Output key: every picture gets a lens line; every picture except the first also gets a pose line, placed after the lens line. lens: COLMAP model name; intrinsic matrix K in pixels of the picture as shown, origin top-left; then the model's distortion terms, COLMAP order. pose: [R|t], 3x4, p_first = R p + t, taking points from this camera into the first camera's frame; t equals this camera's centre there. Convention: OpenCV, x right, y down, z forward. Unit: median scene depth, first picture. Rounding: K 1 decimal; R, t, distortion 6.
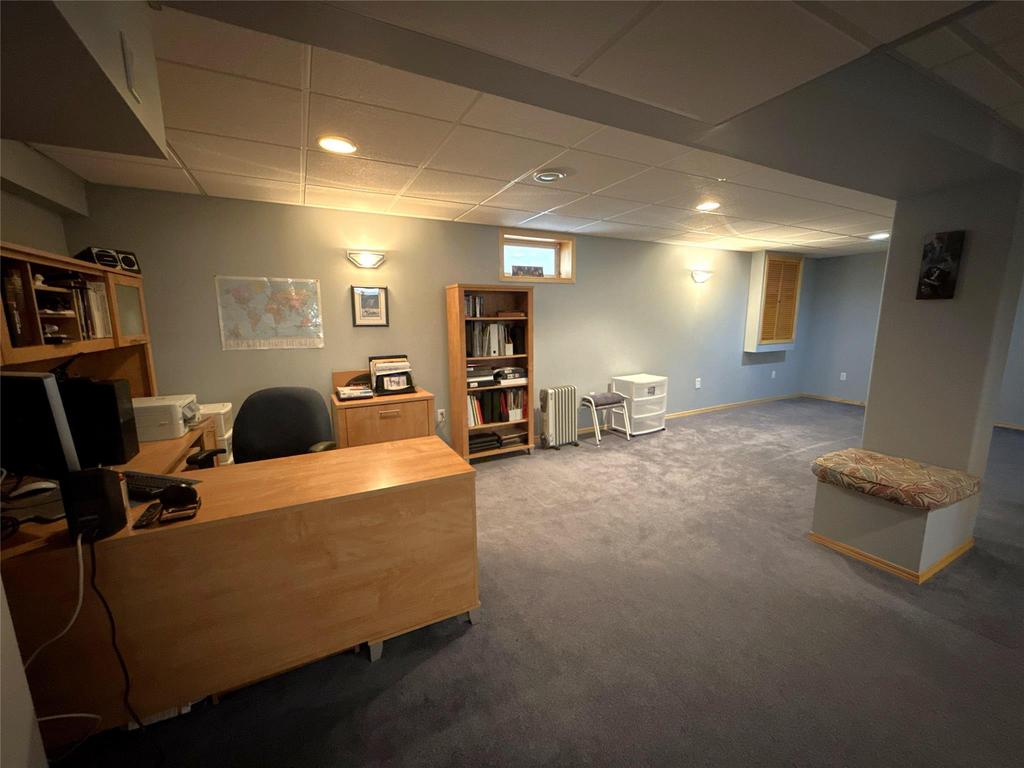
lens RADIAL K [[415.7, 0, 514.2], [0, 415.7, 384.1], [0, 0, 1]] dist [0.000786, -0.000025]
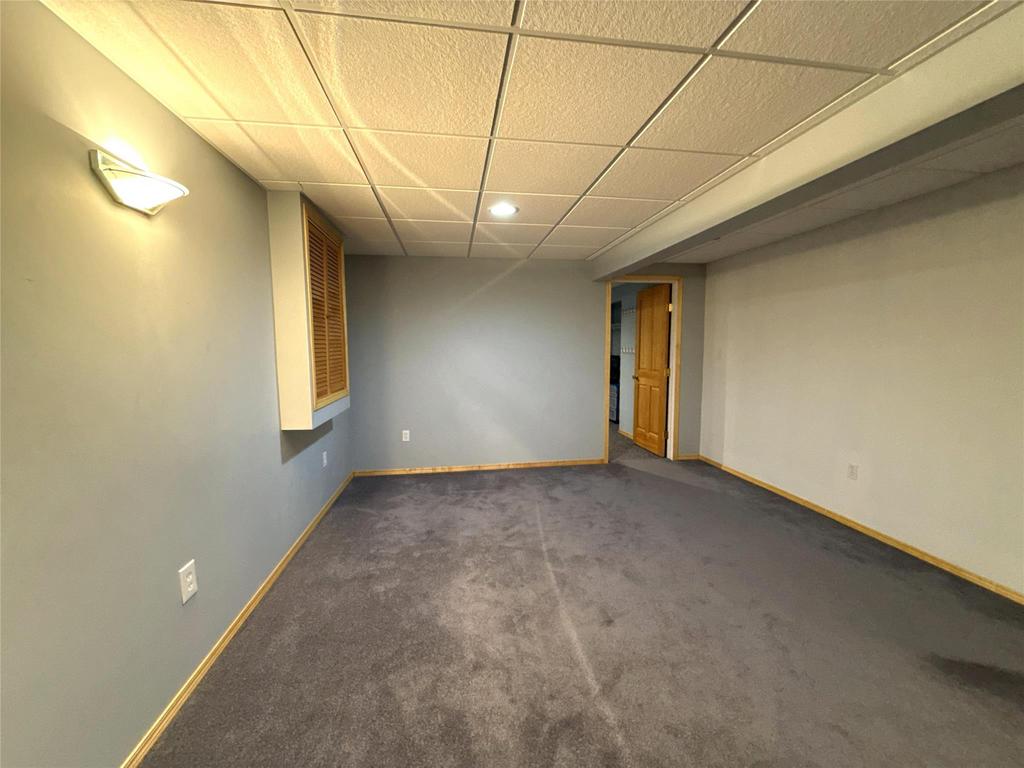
lens RADIAL K [[415.7, 0, 511.9], [0, 415.7, 383.0], [0, 0, 1]] dist [0.000786, -0.000025]
pose [[0.333417, -0.084249, 0.939007, 0.252291], [0.153303, 0.987588, 0.034174, -0.105350], [-0.930232, 0.132559, 0.342195, 0.656358]]
